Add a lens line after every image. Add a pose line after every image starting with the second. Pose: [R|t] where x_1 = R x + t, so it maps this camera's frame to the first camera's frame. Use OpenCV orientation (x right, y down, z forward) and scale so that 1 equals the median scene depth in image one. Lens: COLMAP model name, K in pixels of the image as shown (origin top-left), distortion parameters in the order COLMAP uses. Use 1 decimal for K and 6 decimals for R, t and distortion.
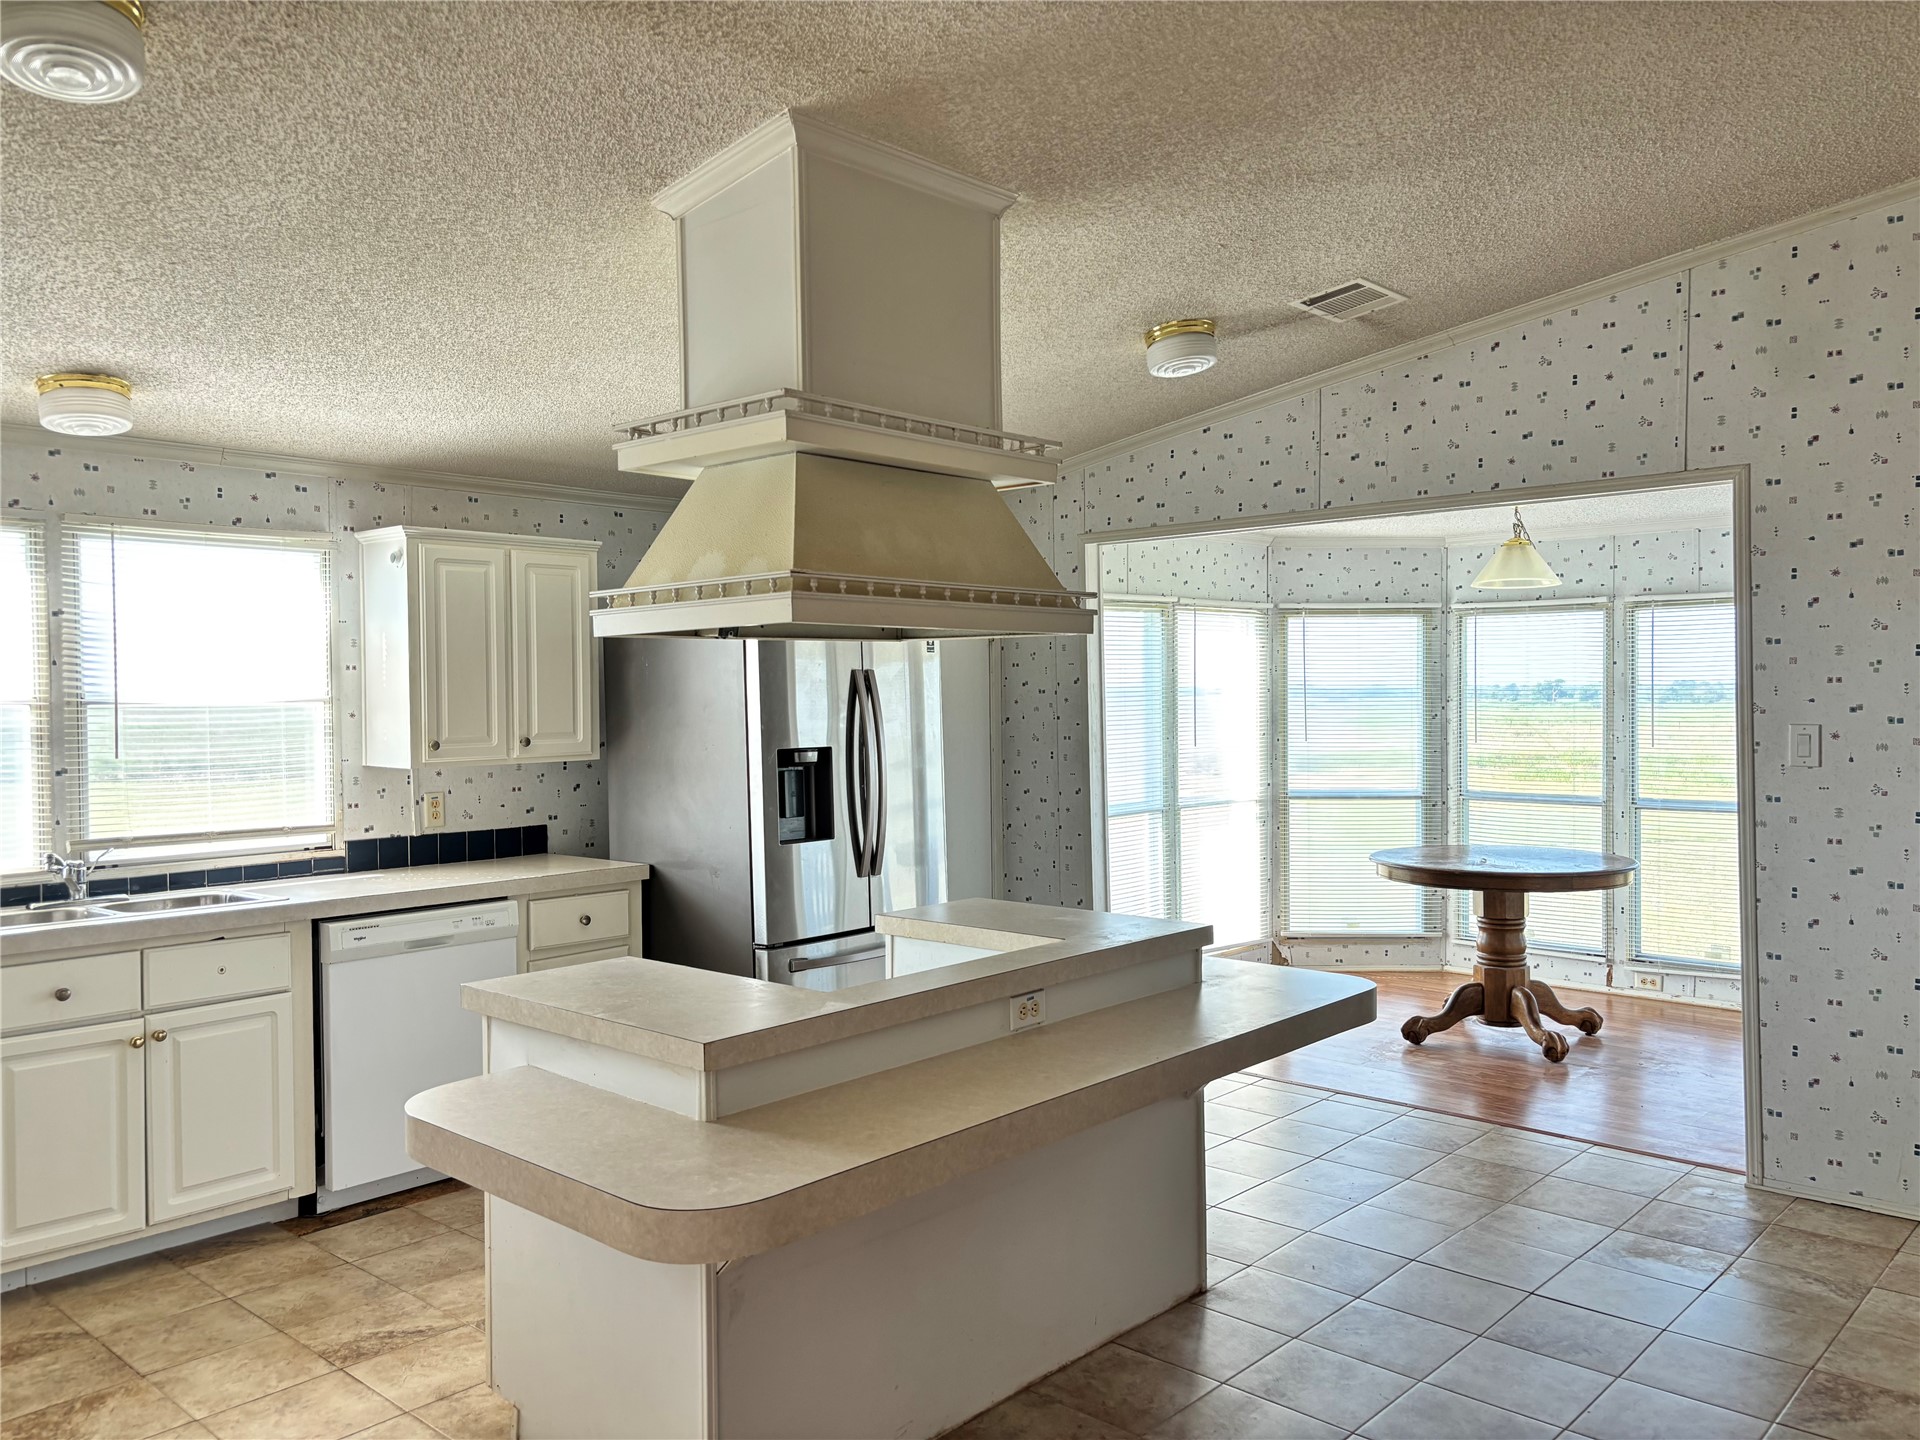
lens RADIAL K [[1451.9, 0, 964.1], [0, 1451.9, 716.7], [0, 0, 1]] dist [0.048977, -0.036882]
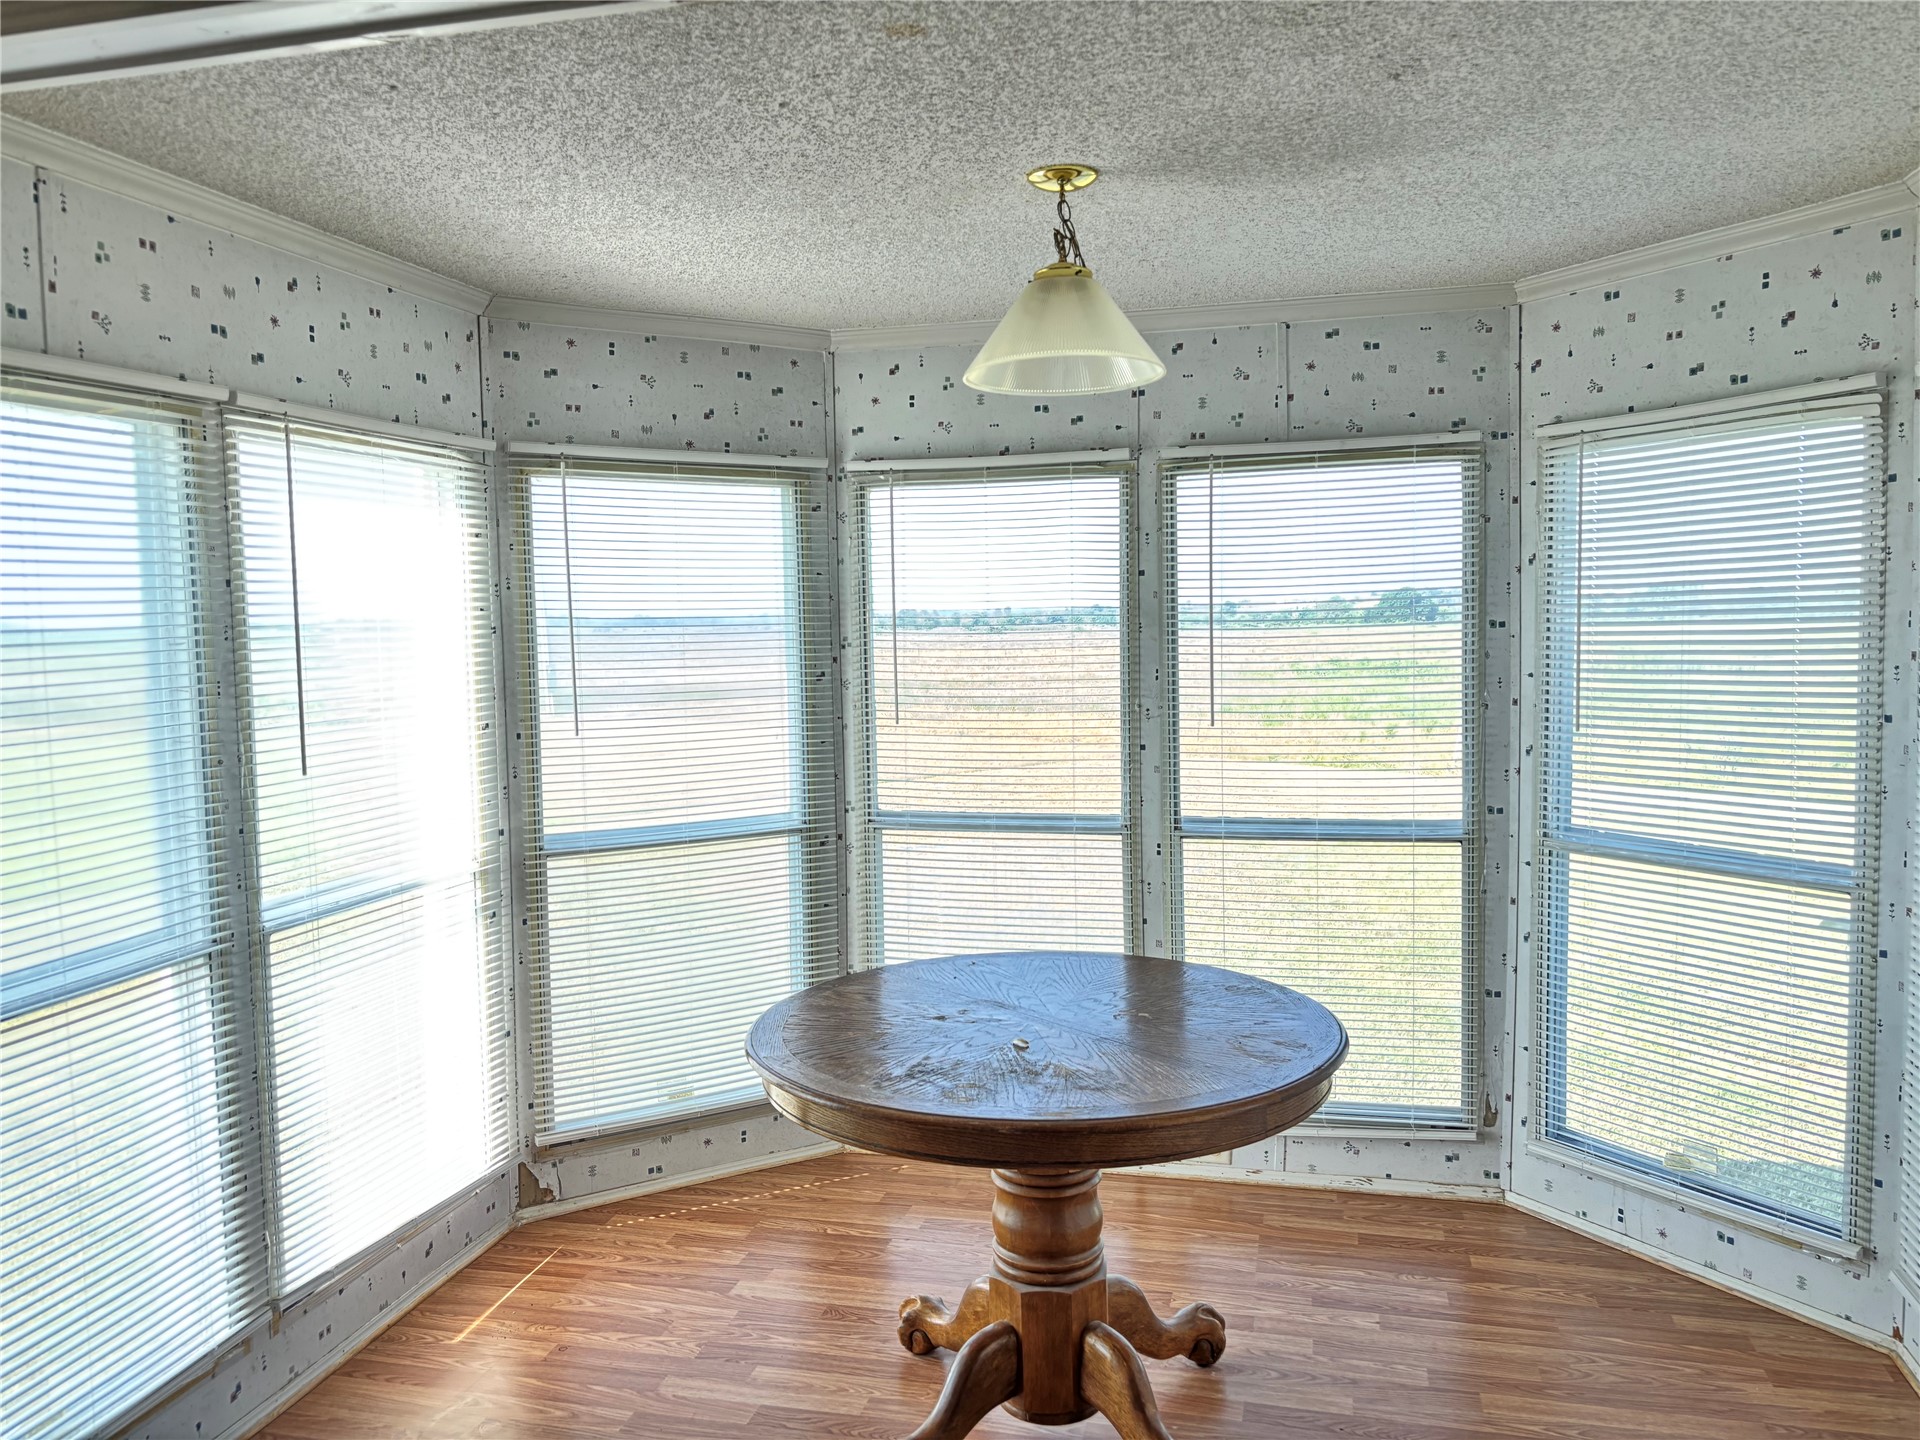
lens RADIAL K [[1451.9, 0, 938.8], [0, 1451.9, 726.1], [0, 0, 1]] dist [0.048977, -0.036882]
pose [[0.887201, -0.043434, 0.459335, 0.120640], [0.018654, 0.998122, 0.058352, -0.012042], [-0.461007, -0.043202, 0.886344, 0.522729]]
